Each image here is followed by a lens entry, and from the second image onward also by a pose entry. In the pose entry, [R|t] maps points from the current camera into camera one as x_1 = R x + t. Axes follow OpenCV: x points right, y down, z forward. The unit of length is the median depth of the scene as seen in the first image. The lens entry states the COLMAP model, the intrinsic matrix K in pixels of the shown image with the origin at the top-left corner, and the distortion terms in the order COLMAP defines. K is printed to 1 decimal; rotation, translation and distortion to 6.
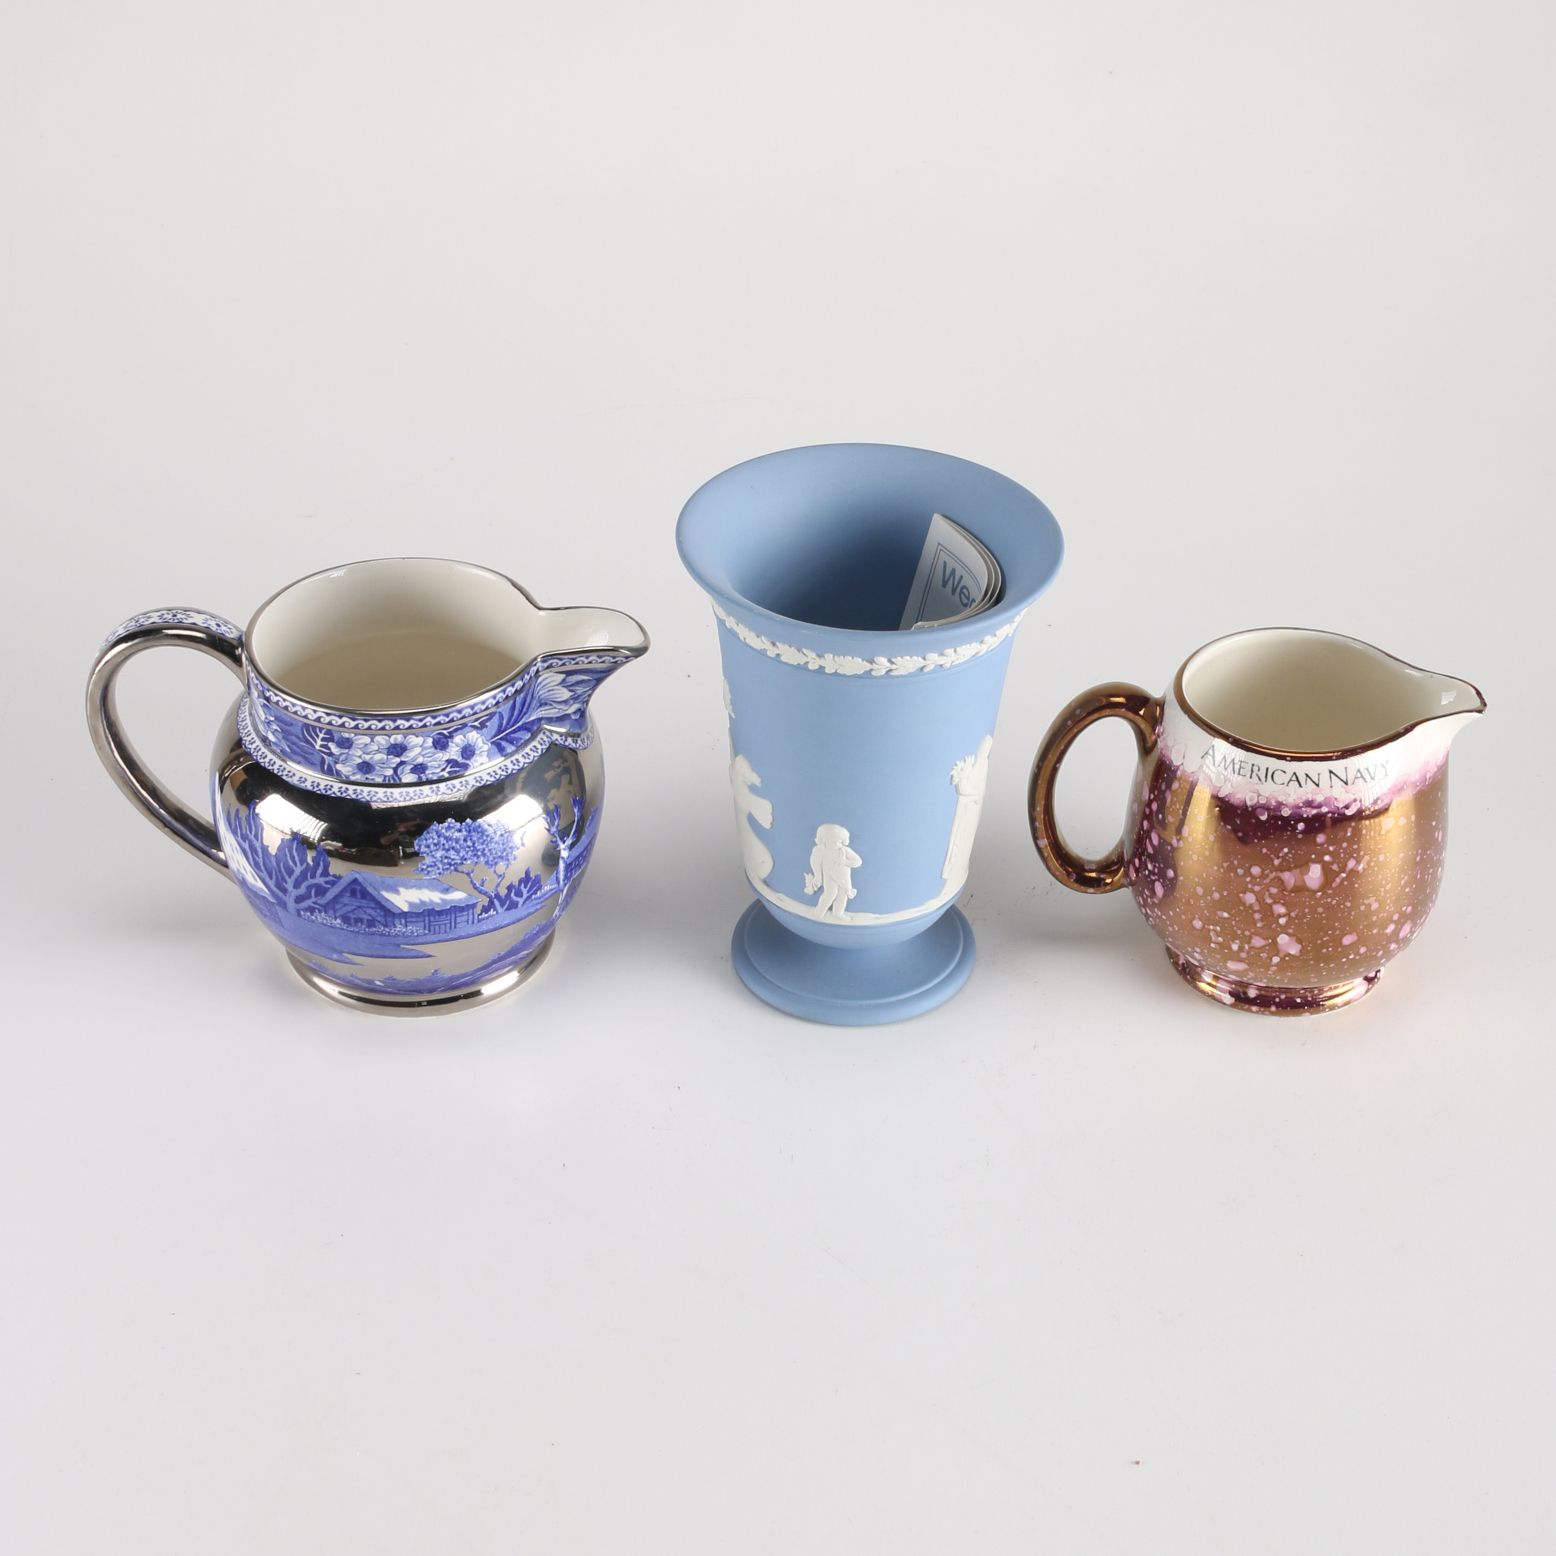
lens RADIAL K [[2950.3, 0, 776.0], [0, 2950.3, 779.0], [0, 0, 1]] dist [-0.009926, 0.000000]
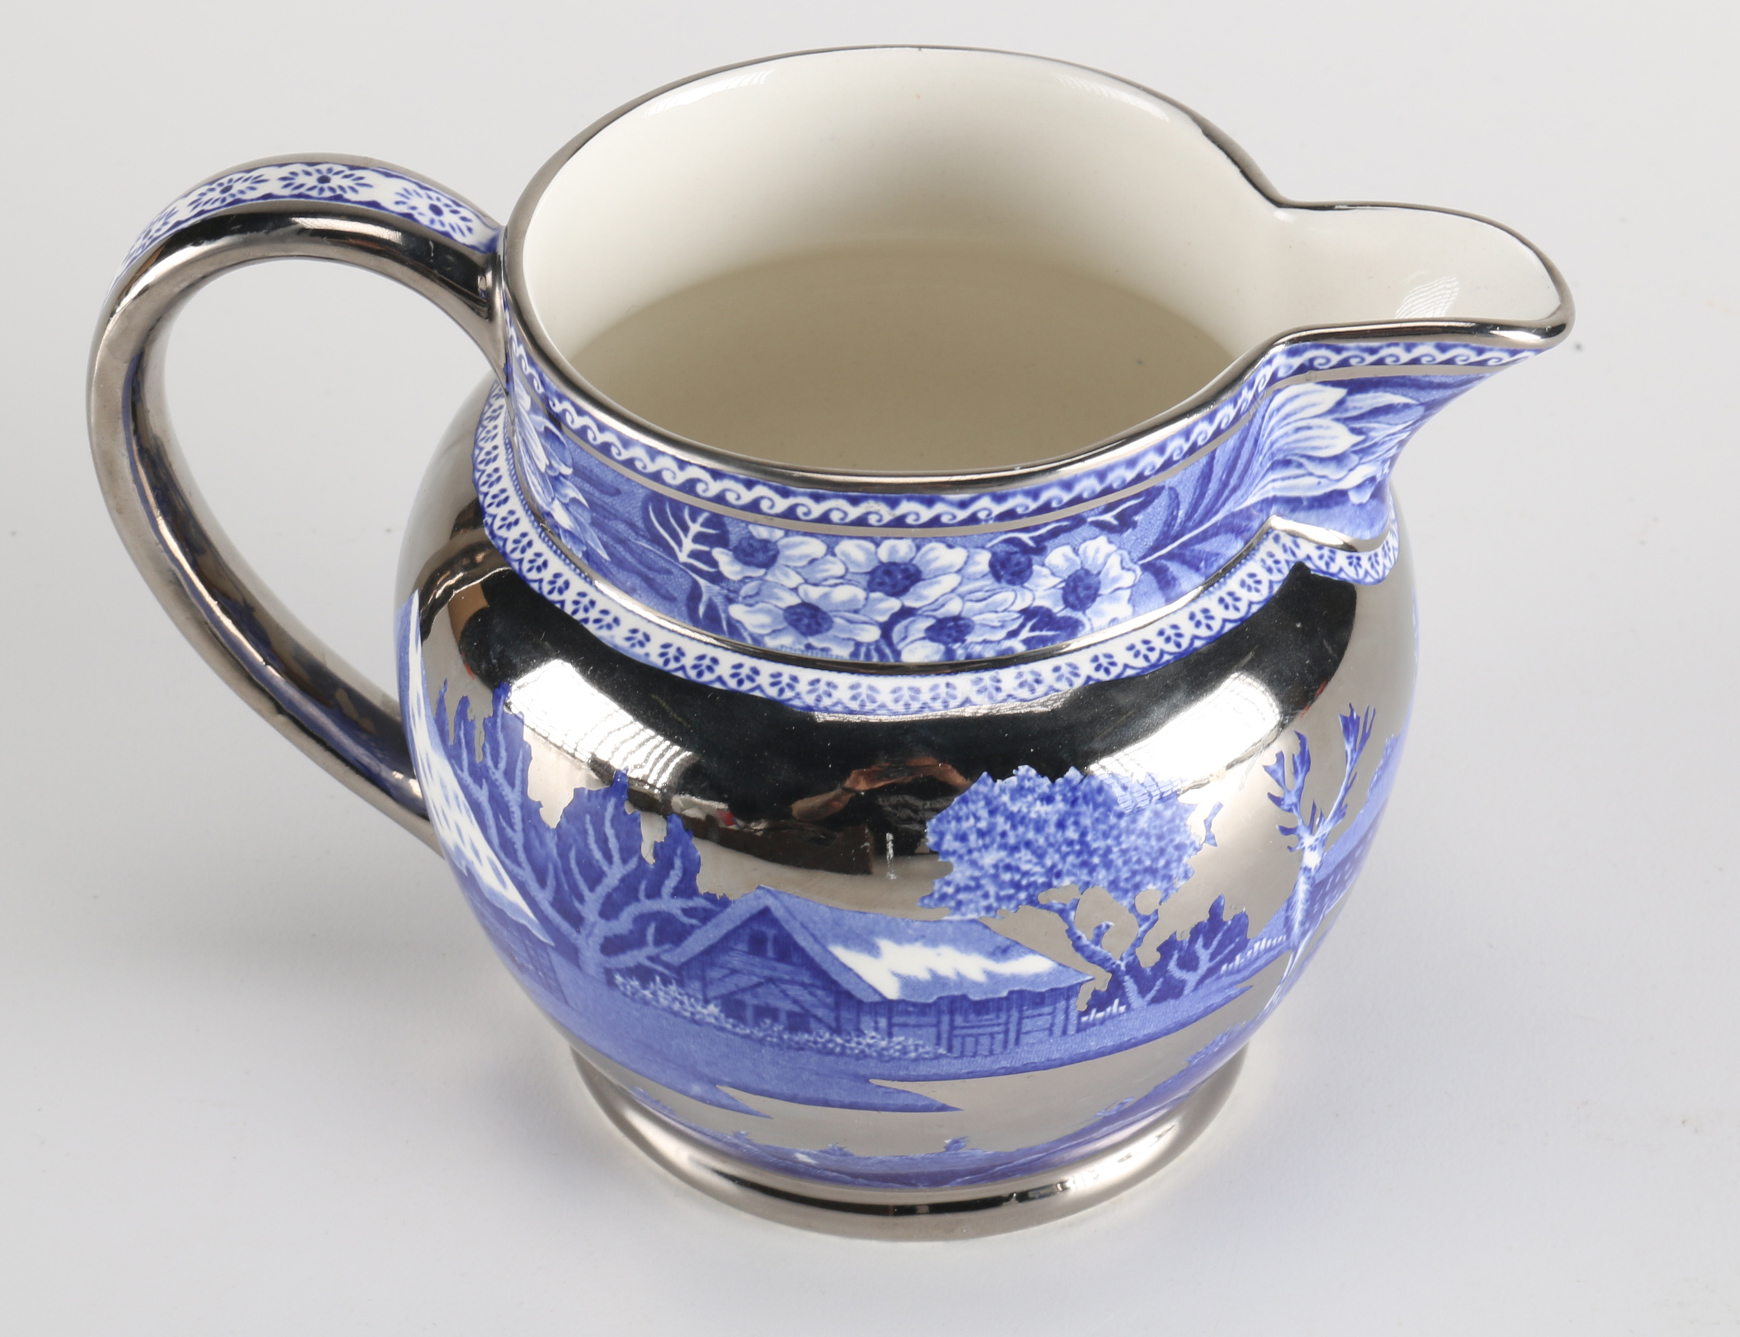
lens RADIAL K [[5329.1, 0, 870.2], [0, 5329.1, 667.0], [0, 0, 1]] dist [0.028647, 0.000000]
pose [[0.993711, 0.057294, -0.096207, -0.064340], [-0.051011, 0.996479, 0.066541, -0.042275], [0.099680, -0.061215, 0.993135, 0.321006]]
